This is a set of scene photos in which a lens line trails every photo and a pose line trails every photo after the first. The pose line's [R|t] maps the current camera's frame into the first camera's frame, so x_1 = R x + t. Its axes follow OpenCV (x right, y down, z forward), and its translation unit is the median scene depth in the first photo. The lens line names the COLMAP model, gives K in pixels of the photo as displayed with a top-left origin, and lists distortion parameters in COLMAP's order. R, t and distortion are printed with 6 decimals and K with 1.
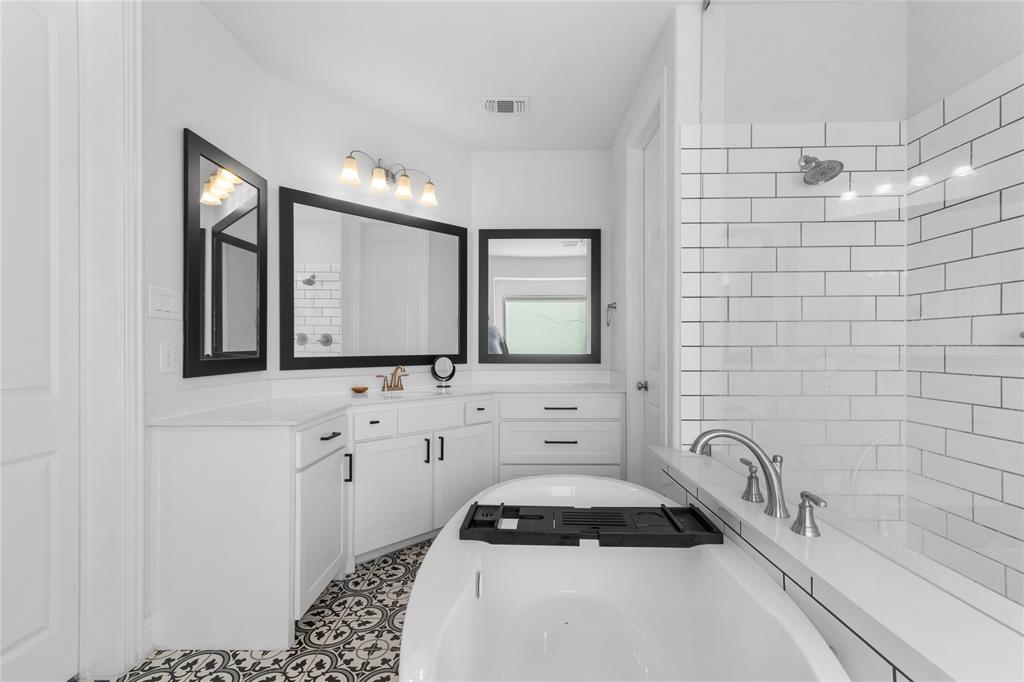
lens RADIAL K [[458.3, 0, 512.9], [0, 458.3, 342.5], [0, 0, 1]] dist [0.004678, 0.000688]
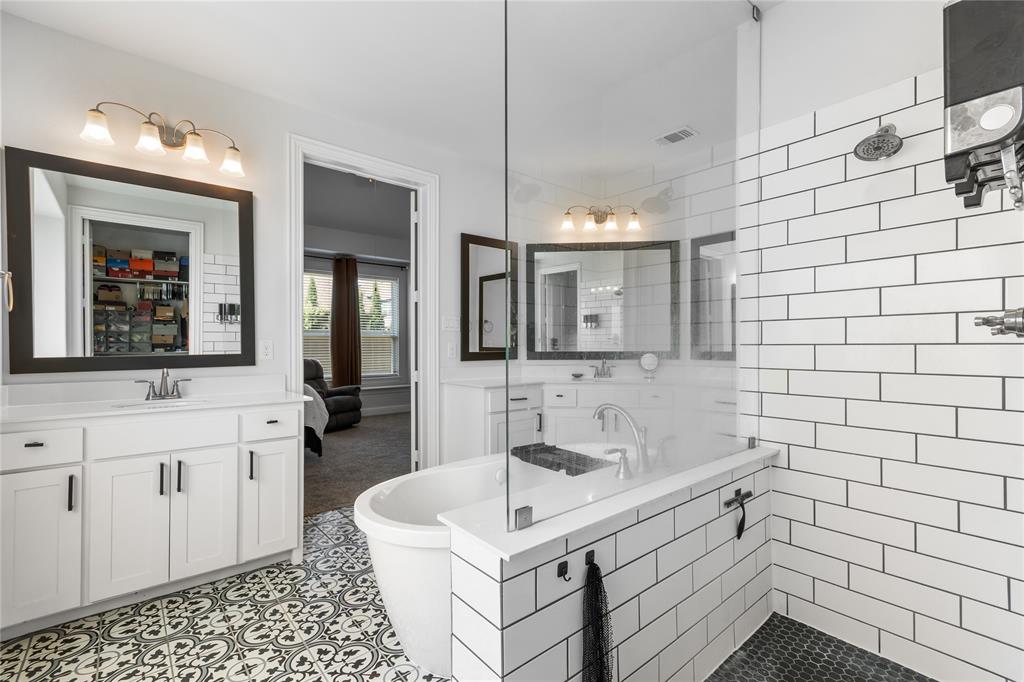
lens RADIAL K [[458.3, 0, 512.9], [0, 458.3, 342.5], [0, 0, 1]] dist [0.004678, 0.000688]
pose [[0.655353, -0.002038, -0.755320, 0.598769], [0.006116, 0.999978, 0.002608, -0.003068], [0.755298, -0.006329, 0.655351, -0.072364]]
